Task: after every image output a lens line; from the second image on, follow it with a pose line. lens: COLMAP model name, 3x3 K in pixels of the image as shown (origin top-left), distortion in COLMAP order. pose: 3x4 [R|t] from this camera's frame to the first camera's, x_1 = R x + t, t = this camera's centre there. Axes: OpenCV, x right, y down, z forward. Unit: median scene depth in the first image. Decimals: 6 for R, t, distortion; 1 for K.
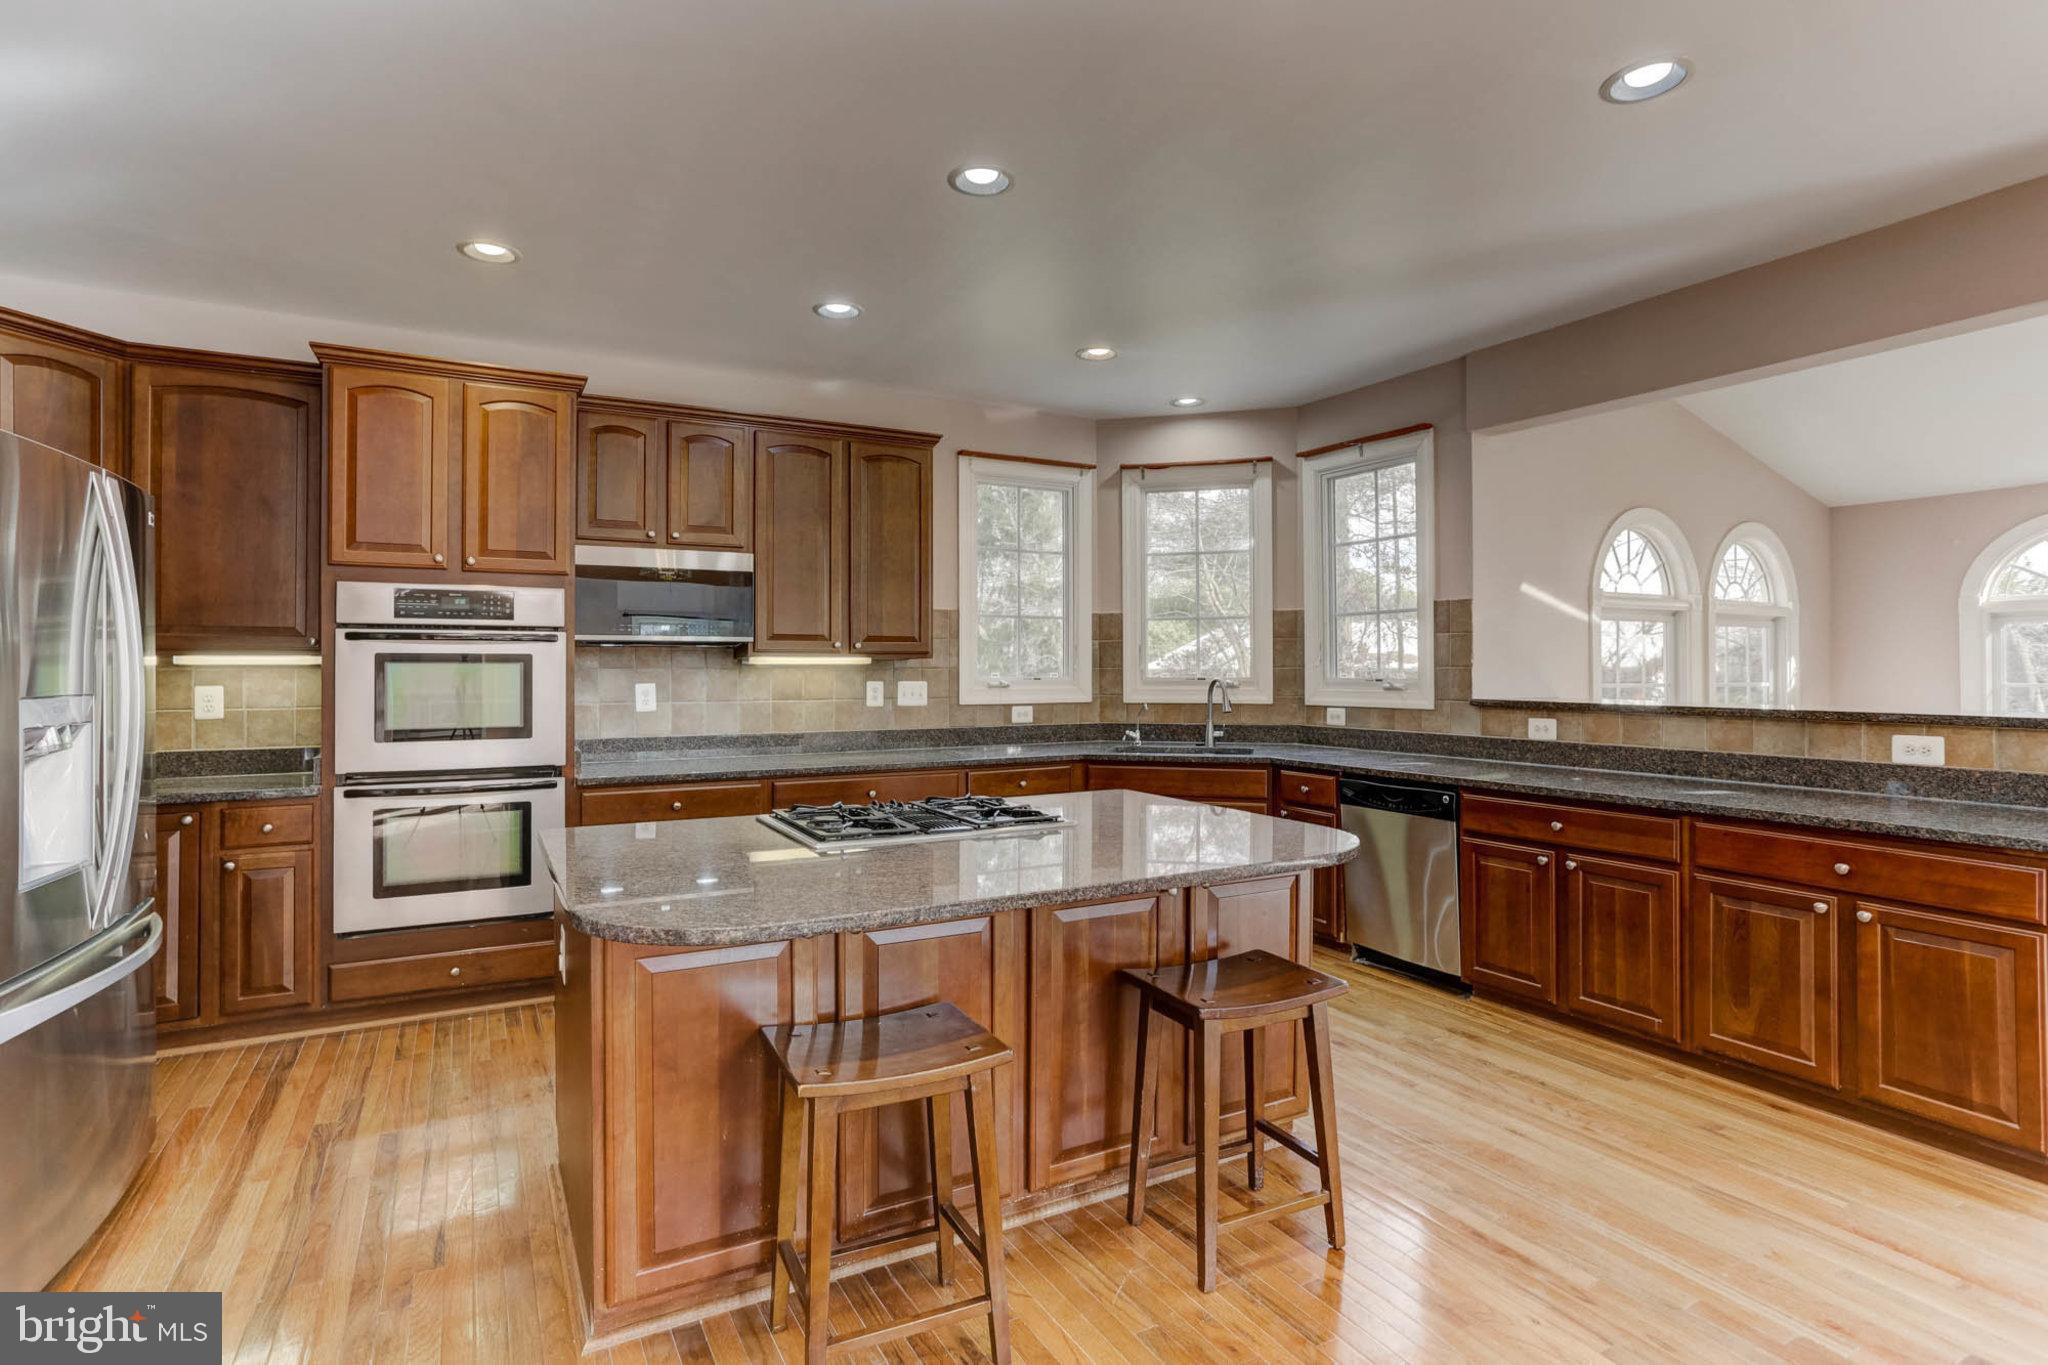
lens RADIAL K [[1010.6, 0, 1020.7], [0, 1010.6, 659.1], [0, 0, 1]] dist [-0.050252, 0.031092]
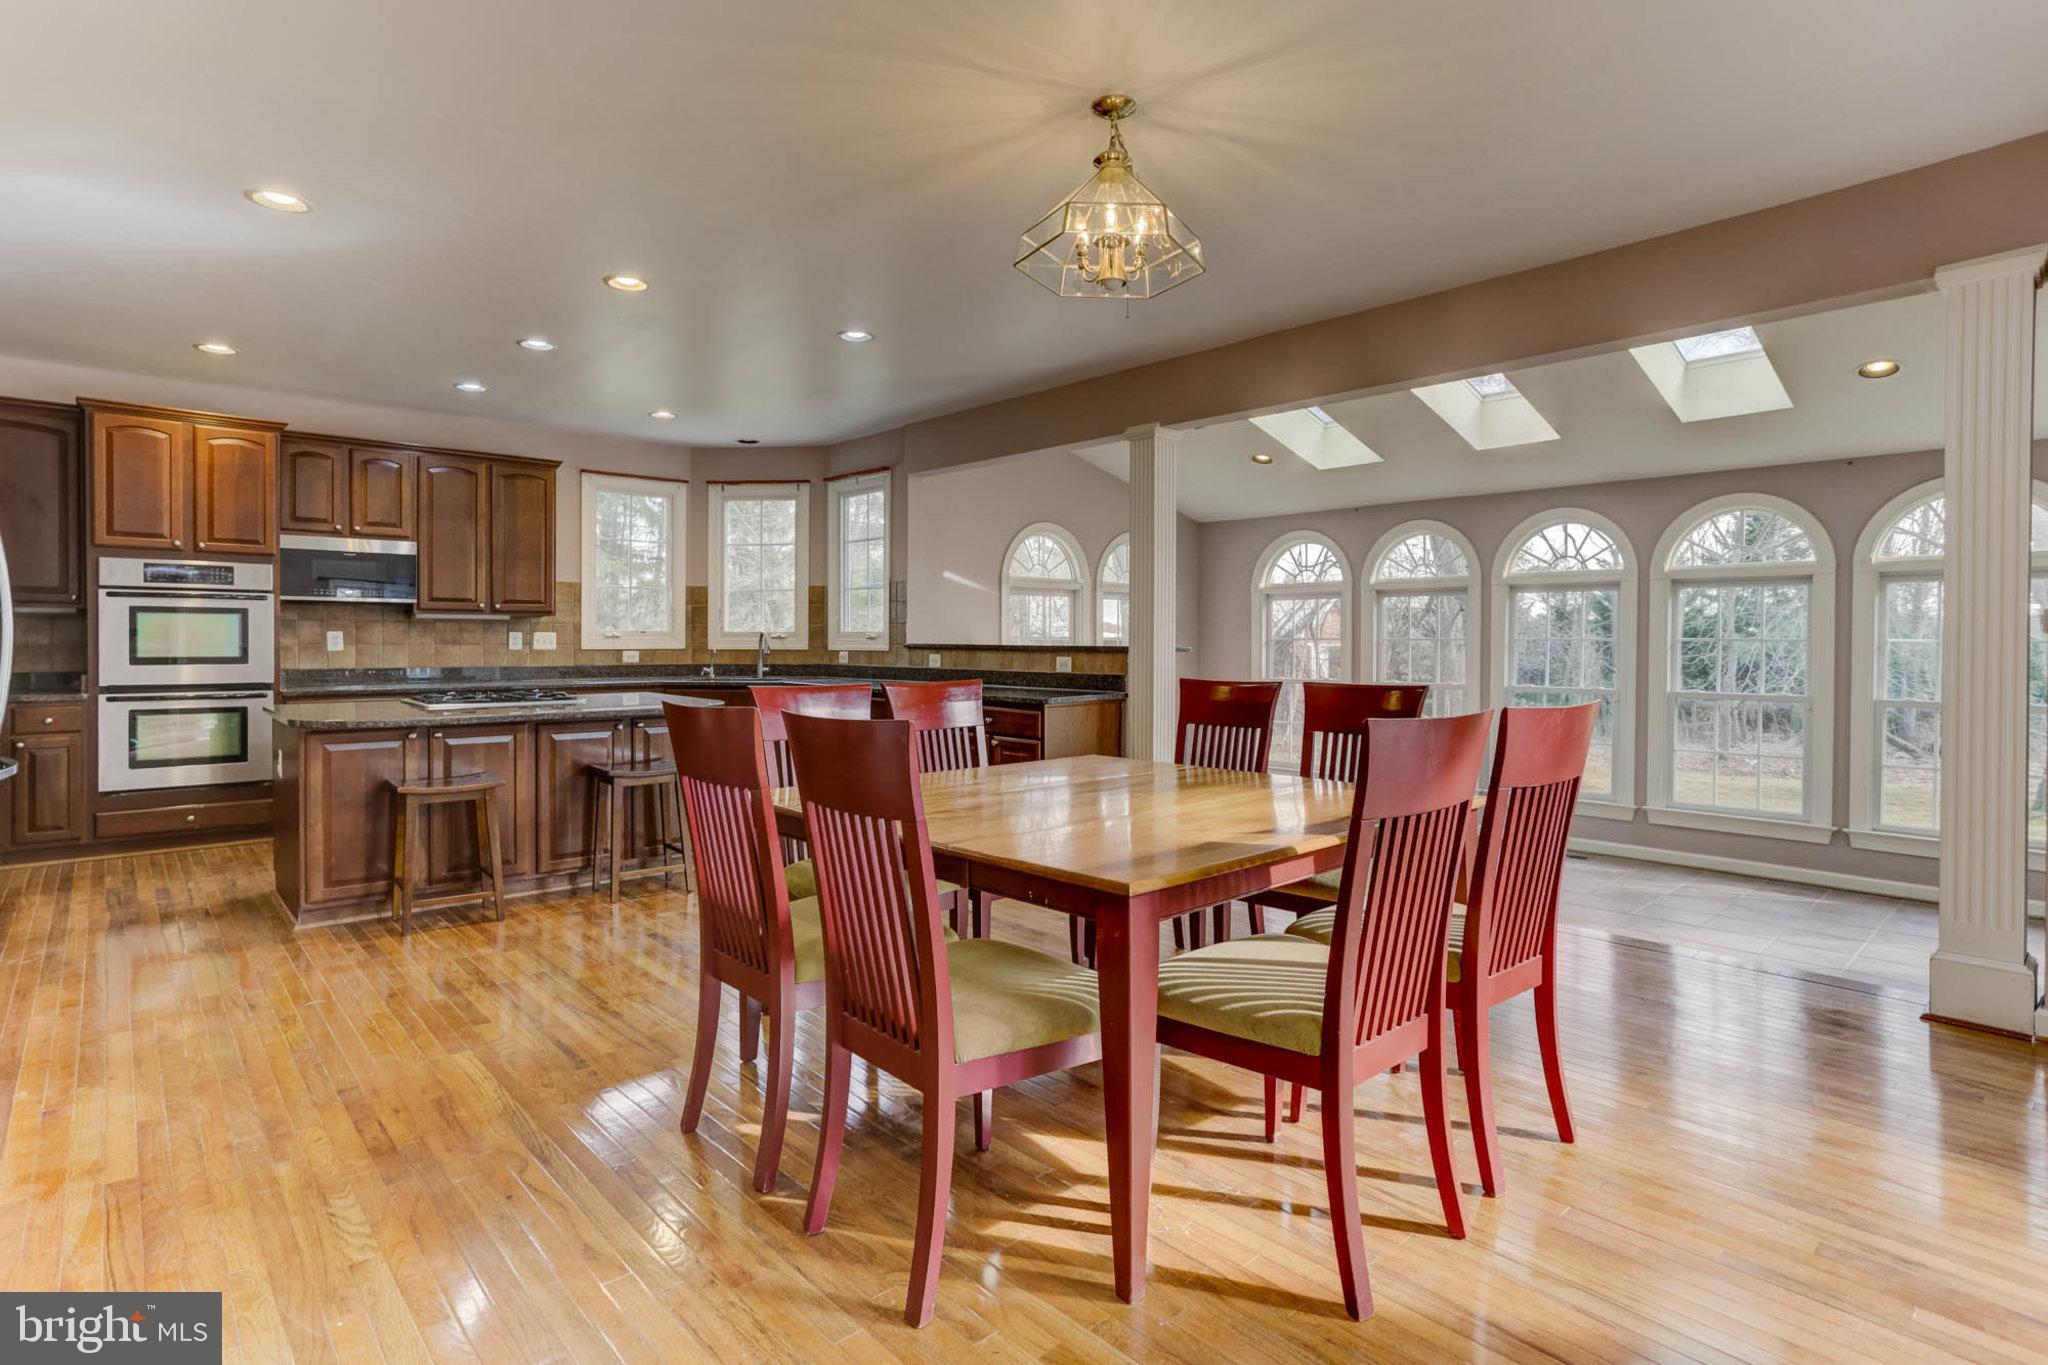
lens RADIAL K [[1026.7, 0, 998.7], [0, 1026.7, 647.7], [0, 0, 1]] dist [-0.039995, 0.032121]
pose [[0.977354, 0.003030, 0.211587, 0.259055], [-0.006481, 0.999857, 0.015620, 0.020699], [-0.211510, -0.016637, 0.977234, -0.648453]]
